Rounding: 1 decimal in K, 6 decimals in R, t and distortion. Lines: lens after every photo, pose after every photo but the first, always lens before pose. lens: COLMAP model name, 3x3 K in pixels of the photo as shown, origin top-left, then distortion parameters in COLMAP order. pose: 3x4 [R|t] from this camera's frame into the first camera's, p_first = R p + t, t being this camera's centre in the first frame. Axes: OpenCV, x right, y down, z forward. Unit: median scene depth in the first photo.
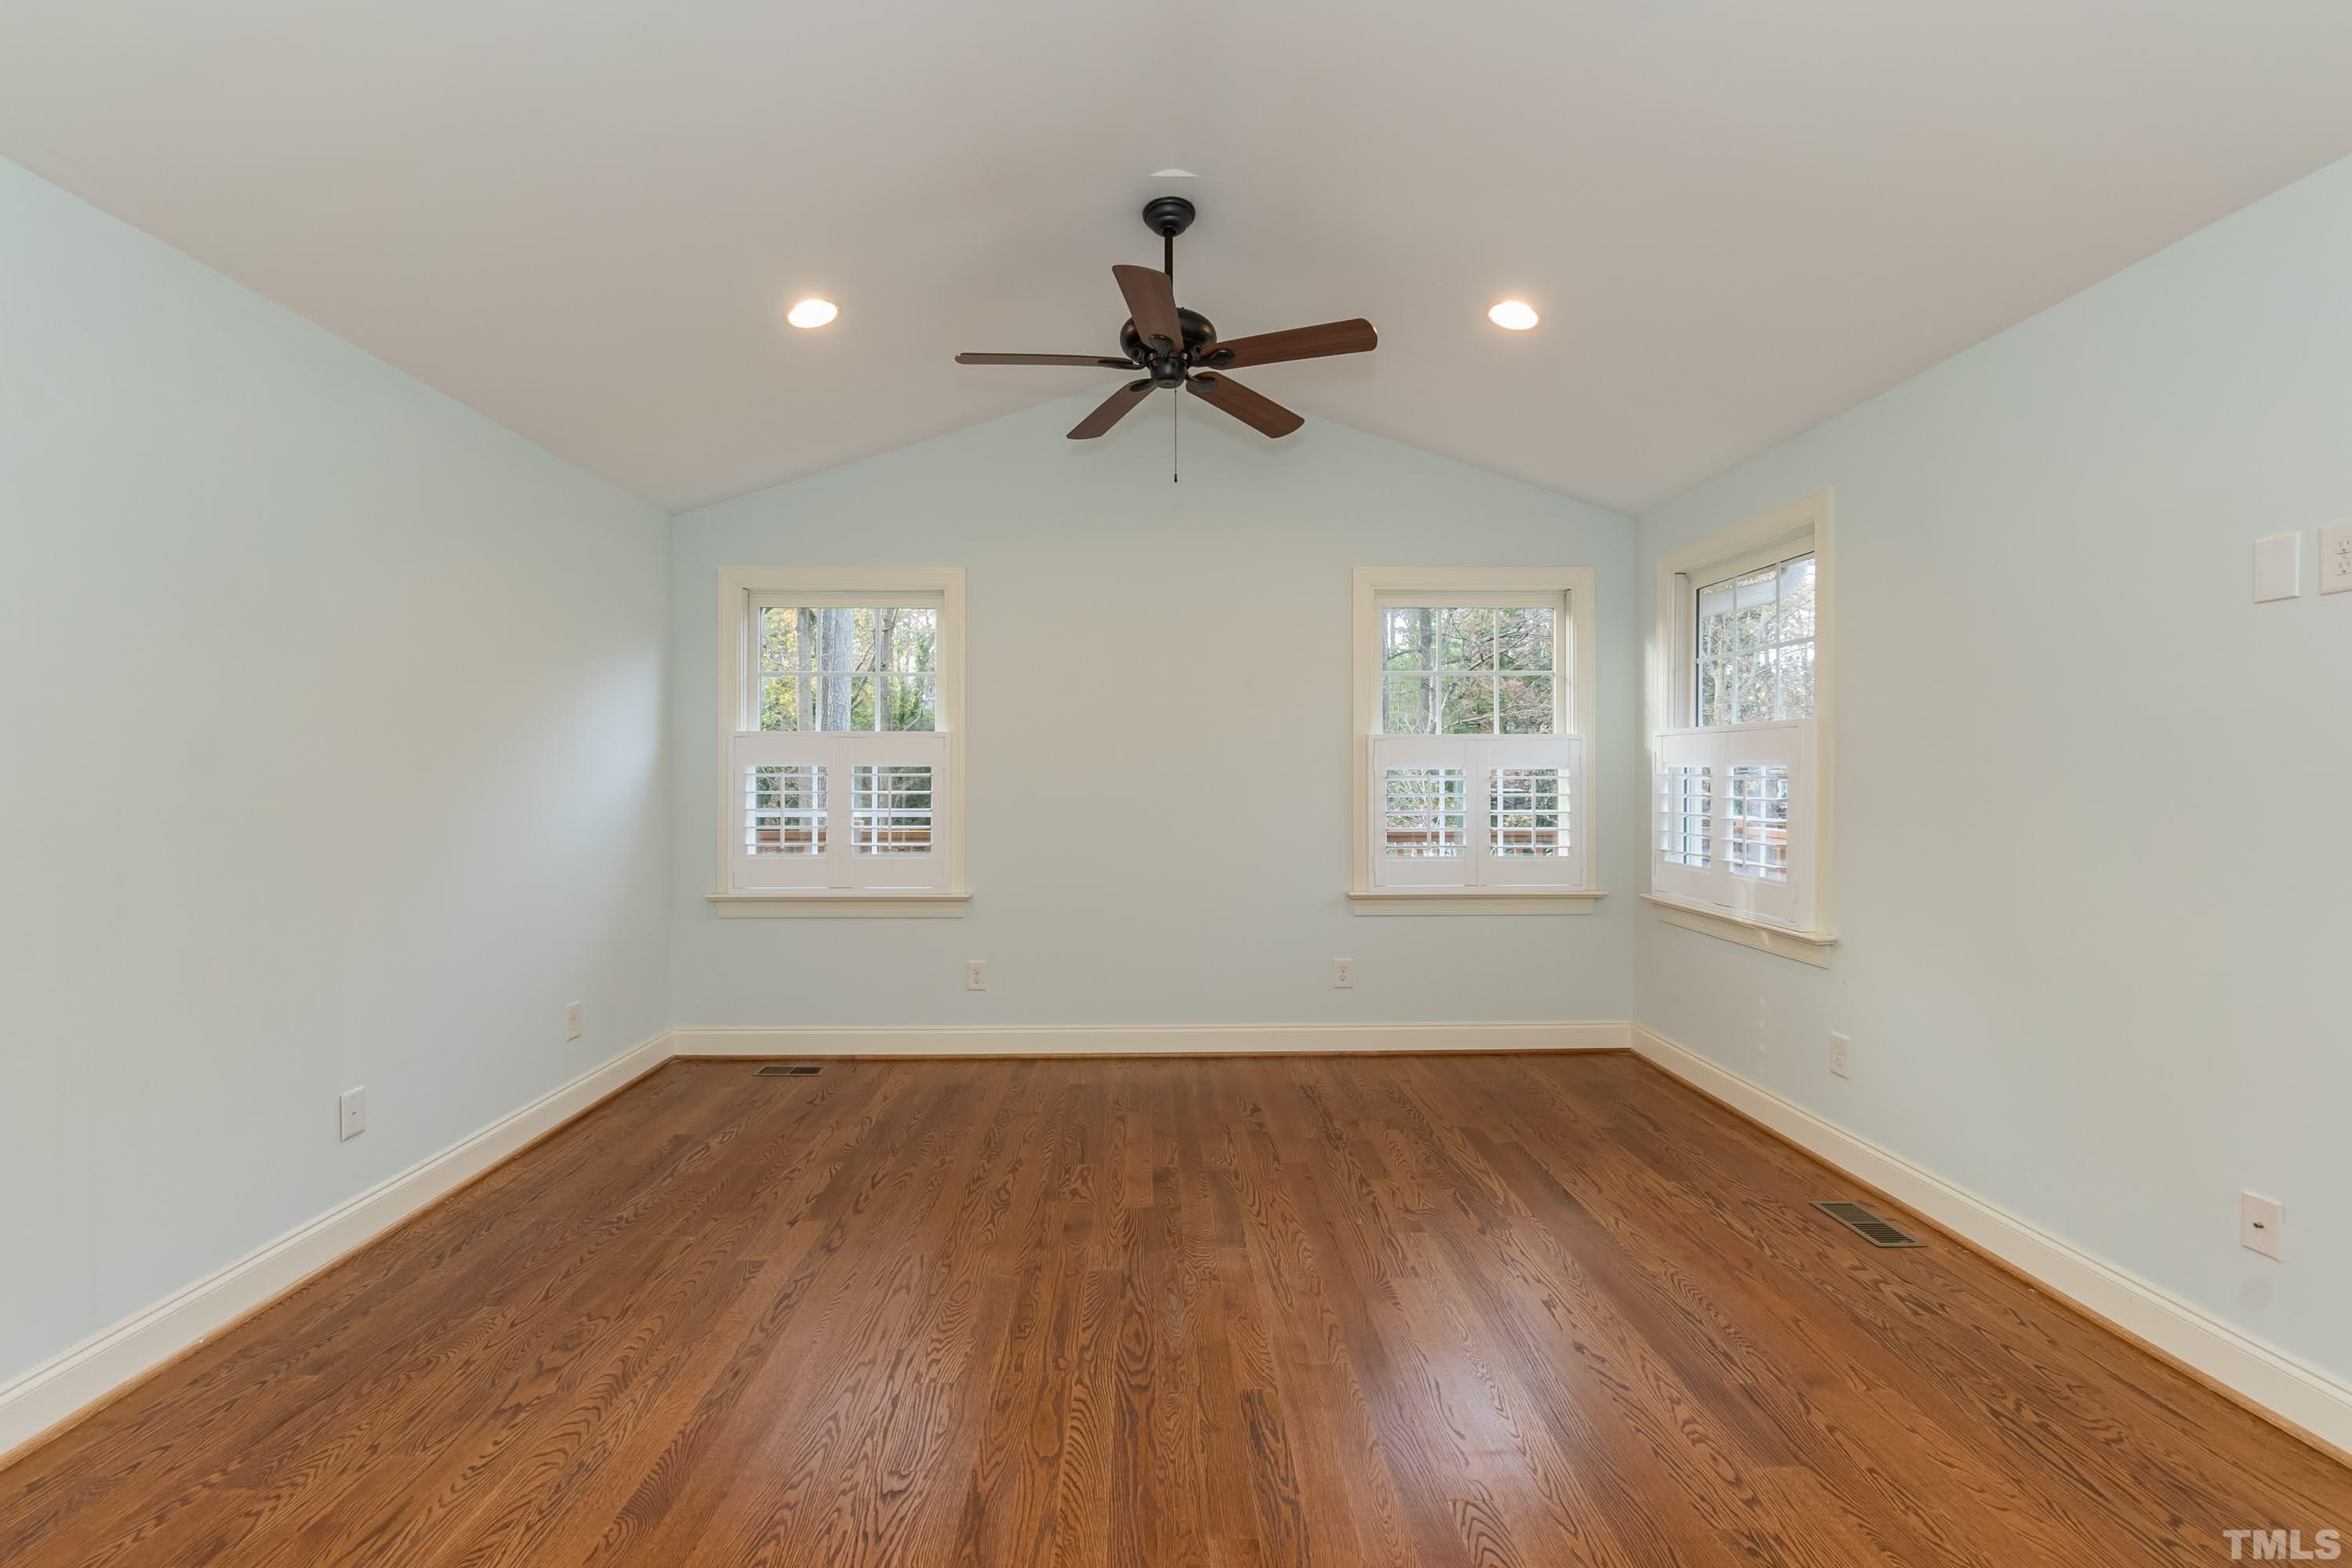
lens RADIAL K [[1019.3, 0, 1168.0], [0, 1019.3, 769.6], [0, 0, 1]] dist [-0.007375, 0.000407]
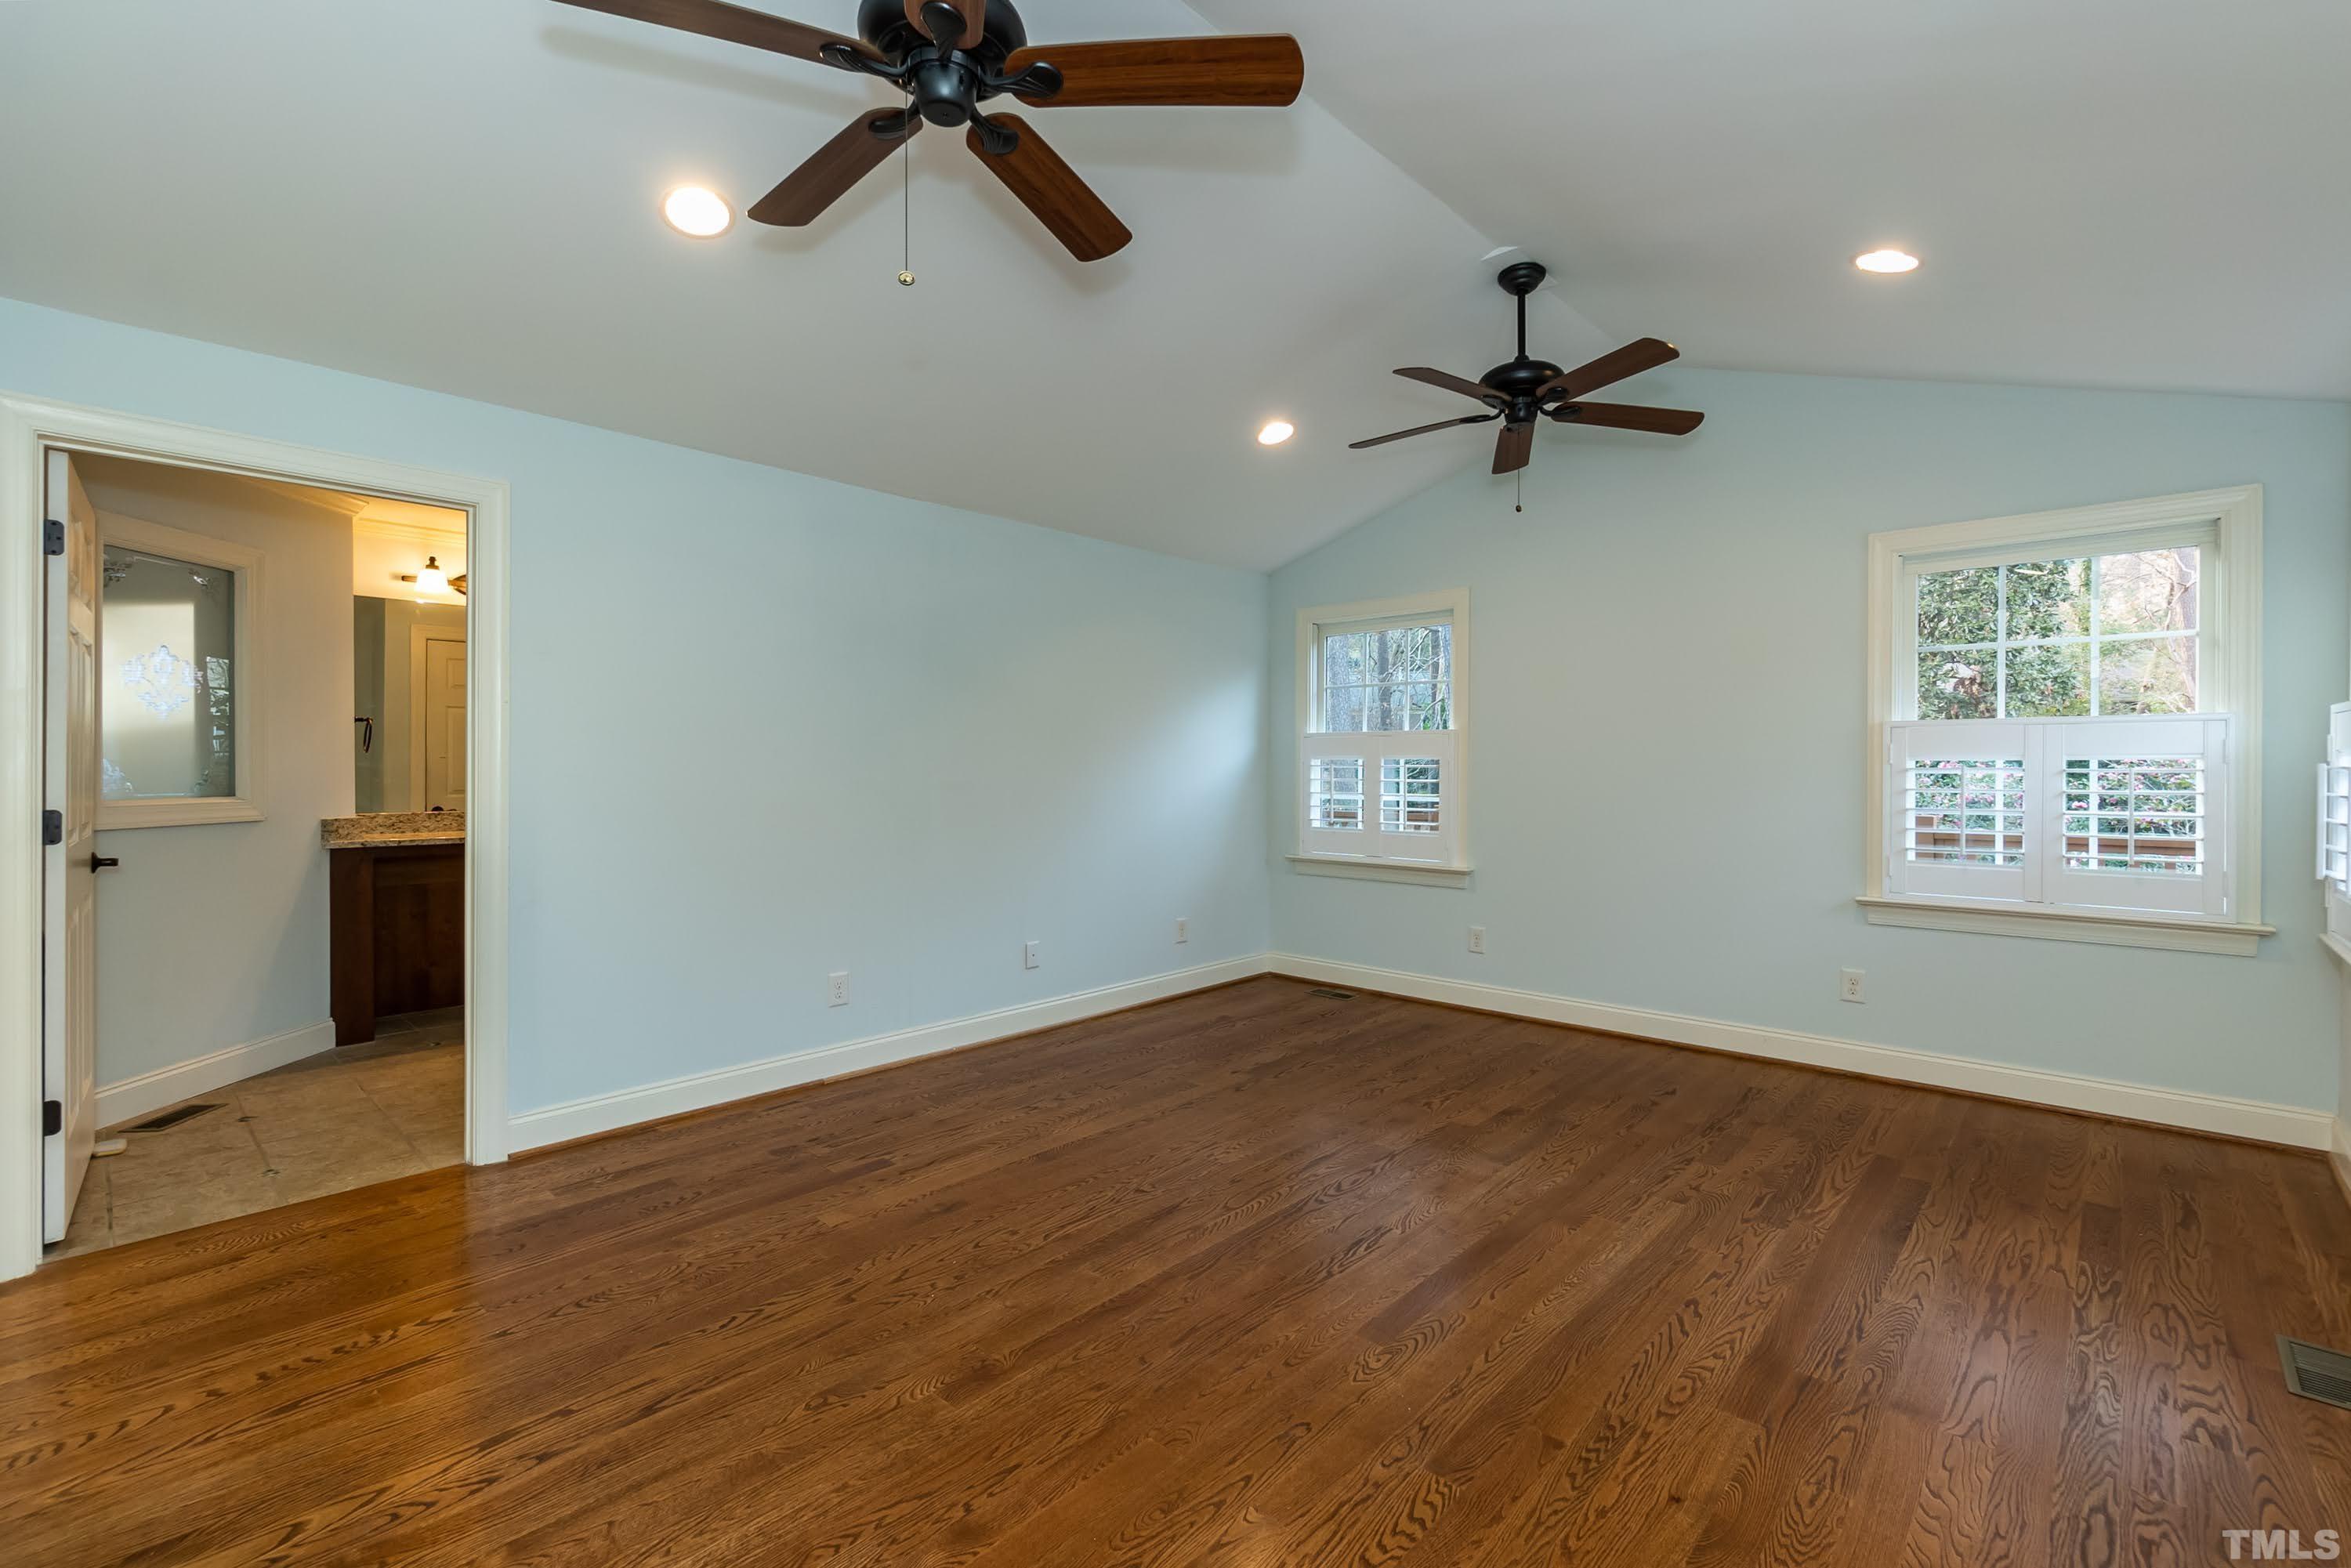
lens RADIAL K [[1018.9, 0, 1167.6], [0, 1018.9, 769.6], [0, 0, 1]] dist [-0.007375, 0.000407]
pose [[0.716822, 0.003985, -0.697244, 0.497679], [0.002864, 0.999958, 0.008660, -0.002834], [0.697250, -0.008205, 0.716781, -0.096987]]
